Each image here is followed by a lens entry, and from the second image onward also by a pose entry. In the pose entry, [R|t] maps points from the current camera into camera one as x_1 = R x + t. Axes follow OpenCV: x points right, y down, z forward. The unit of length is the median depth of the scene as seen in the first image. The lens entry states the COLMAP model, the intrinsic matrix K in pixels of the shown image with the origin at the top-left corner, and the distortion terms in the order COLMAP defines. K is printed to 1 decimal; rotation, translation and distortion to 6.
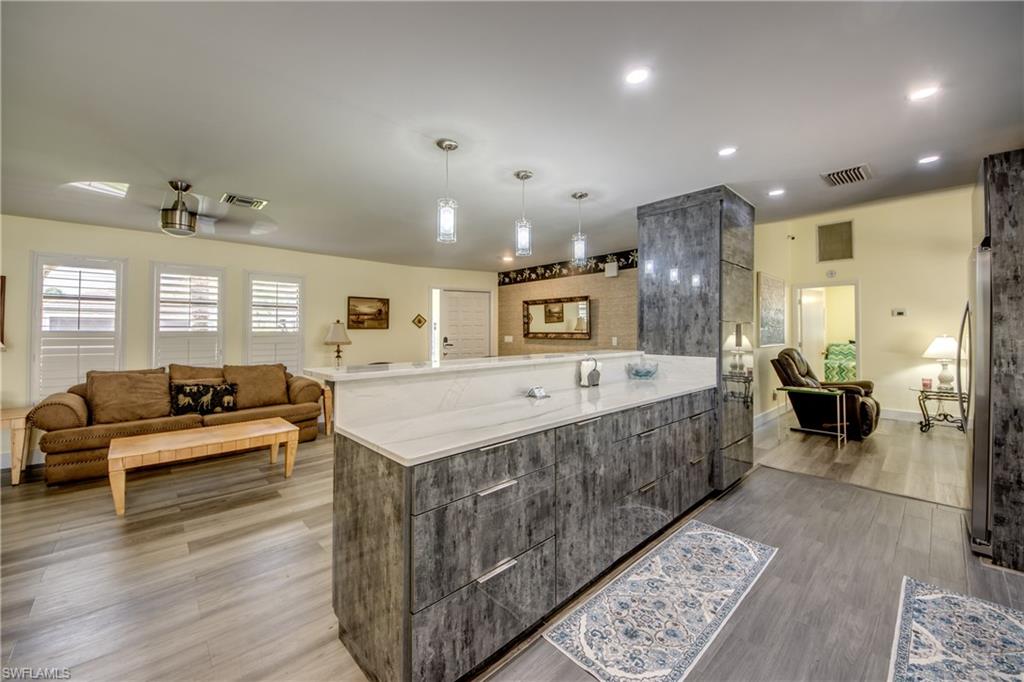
lens RADIAL K [[398.8, 0, 522.5], [0, 398.8, 330.8], [0, 0, 1]] dist [-0.000501, -0.009393]
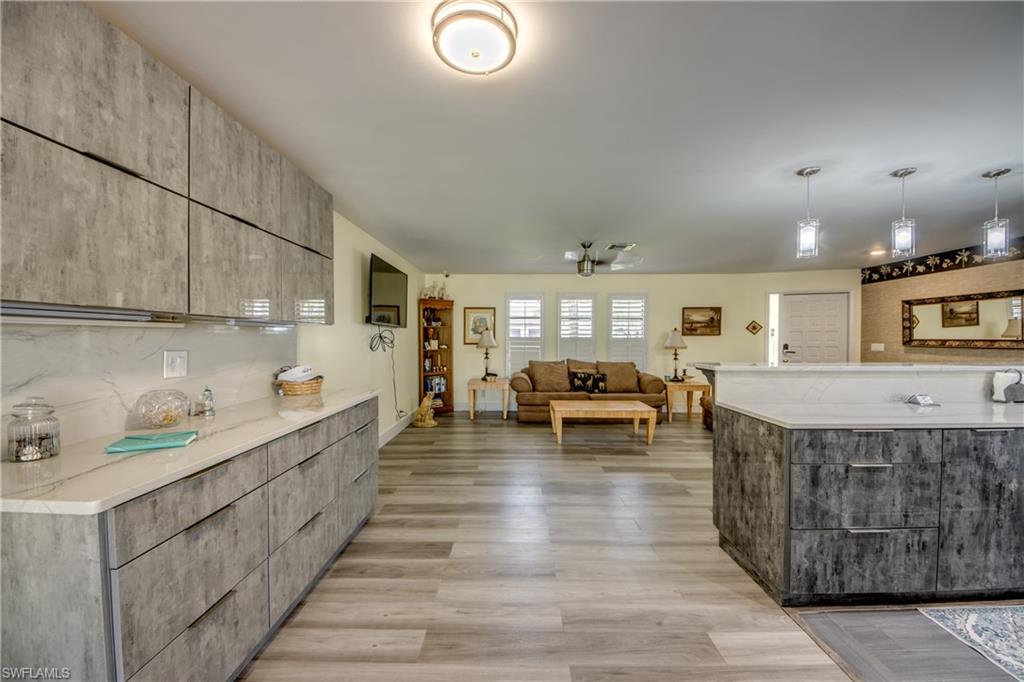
lens RADIAL K [[380.2, 0, 500.7], [0, 380.2, 342.2], [0, 0, 1]] dist [0.023437, -0.017353]
pose [[0.690548, 0.010467, -0.723211, -0.000651], [-0.001045, 0.999909, 0.013474, 0.001087], [0.723286, -0.008548, 0.690496, -0.321155]]
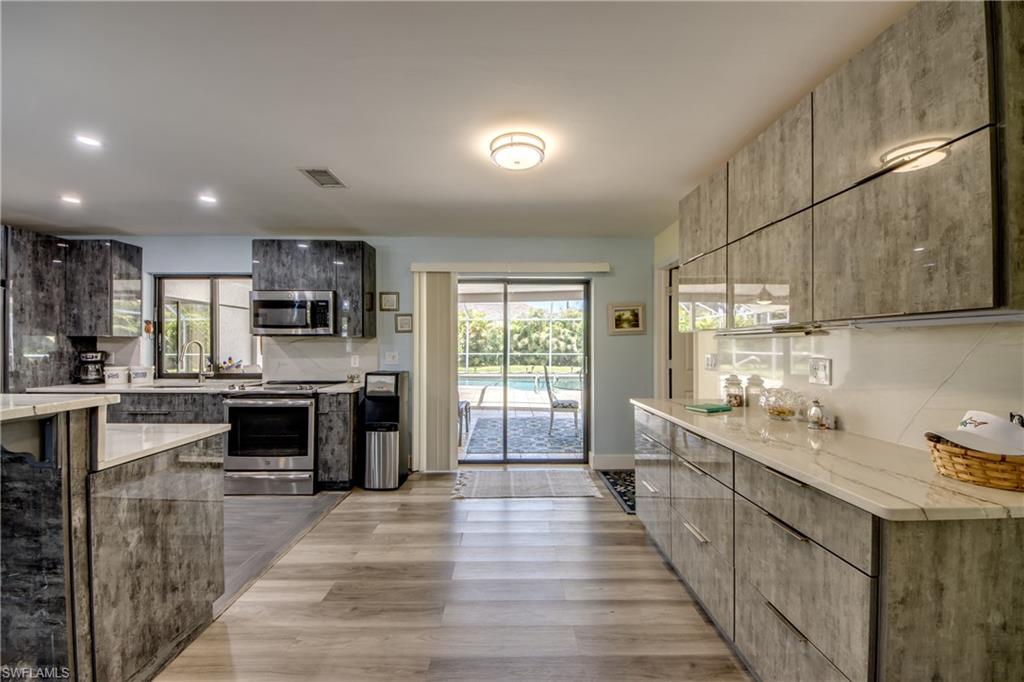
lens RADIAL K [[393.3, 0, 510.3], [0, 393.3, 345.4], [0, 0, 1]] dist [0.025028, -0.015758]
pose [[-0.725789, -0.001228, 0.687916, -0.957936], [-0.002207, 0.999997, -0.000544, 0.003905], [-0.687914, -0.001913, -0.725790, 0.621913]]
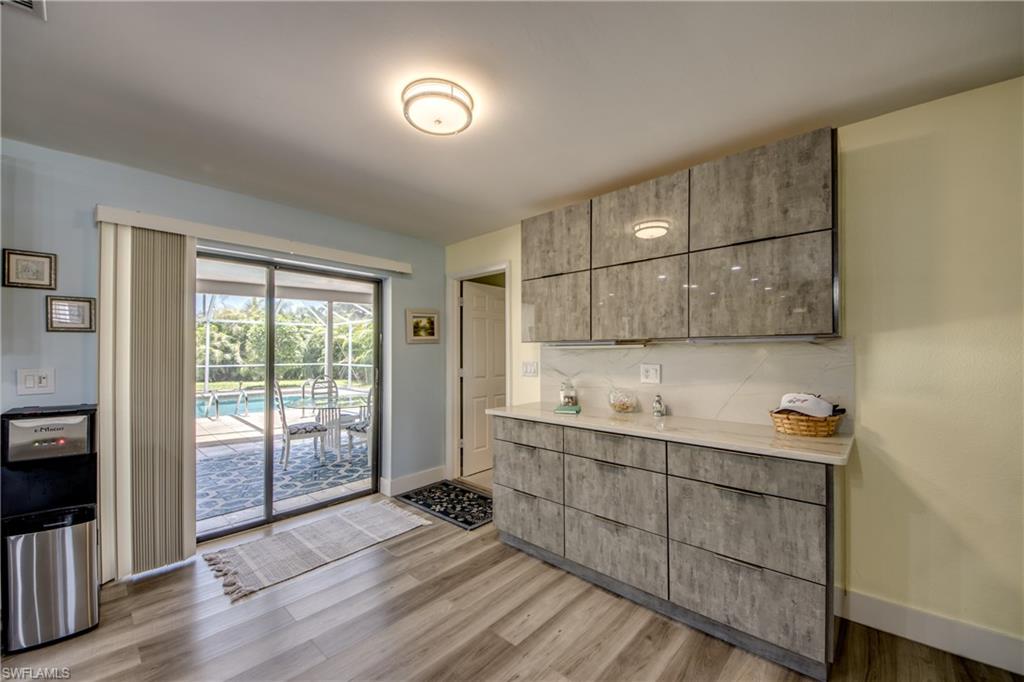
lens RADIAL K [[398.0, 0, 513.2], [0, 398.0, 351.8], [0, 0, 1]] dist [0.049941, -0.034051]
pose [[-0.998441, -0.000303, -0.055816, -0.486351], [0.000120, 0.999971, -0.007582, 0.002465], [0.055817, -0.007577, -0.998412, 0.676779]]
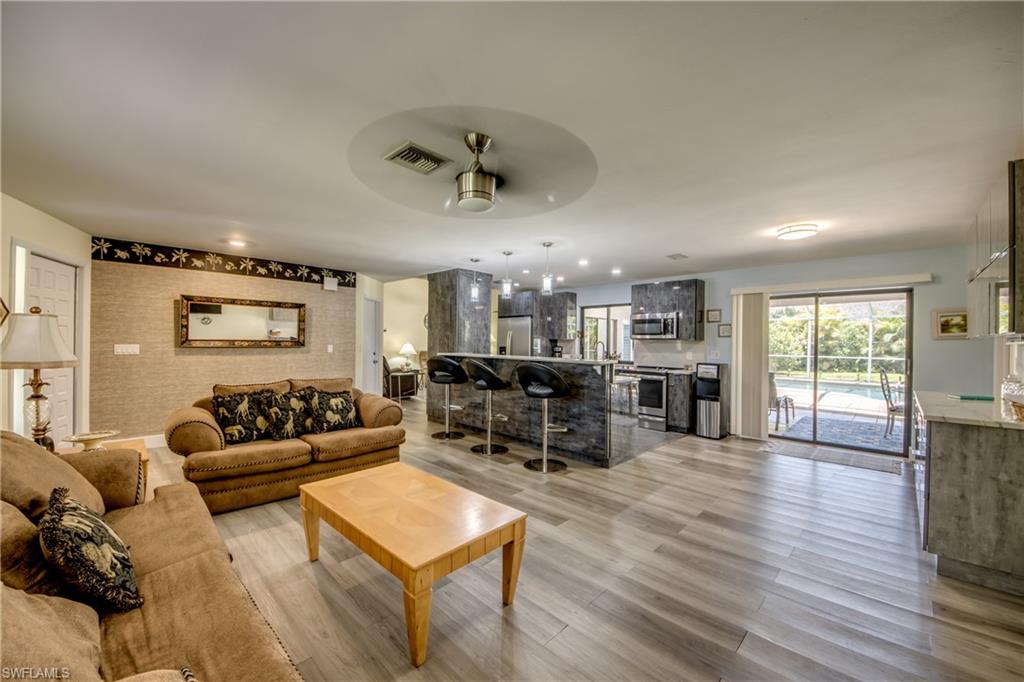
lens RADIAL K [[388.7, 0, 512.7], [0, 388.7, 340.8], [0, 0, 1]] dist [0.043414, -0.030896]
pose [[-0.034062, 0.003492, 0.999414, -1.743985], [-0.015836, 0.999866, -0.004033, 0.002162], [-0.999294, -0.015964, -0.034002, 1.047733]]
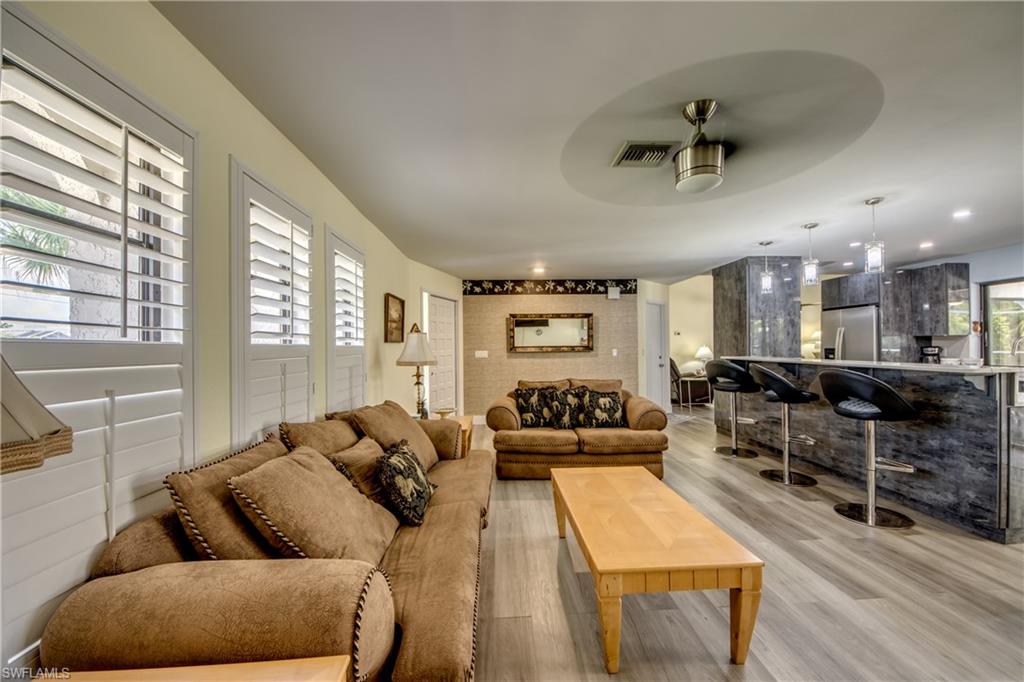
lens RADIAL K [[386.4, 0, 517.2], [0, 386.4, 343.4], [0, 0, 1]] dist [0.026301, -0.019849]
pose [[0.660933, -0.001037, 0.750444, -1.671141], [0.008140, 0.999950, -0.005788, 0.006389], [-0.750401, 0.009934, 0.660909, 0.887254]]
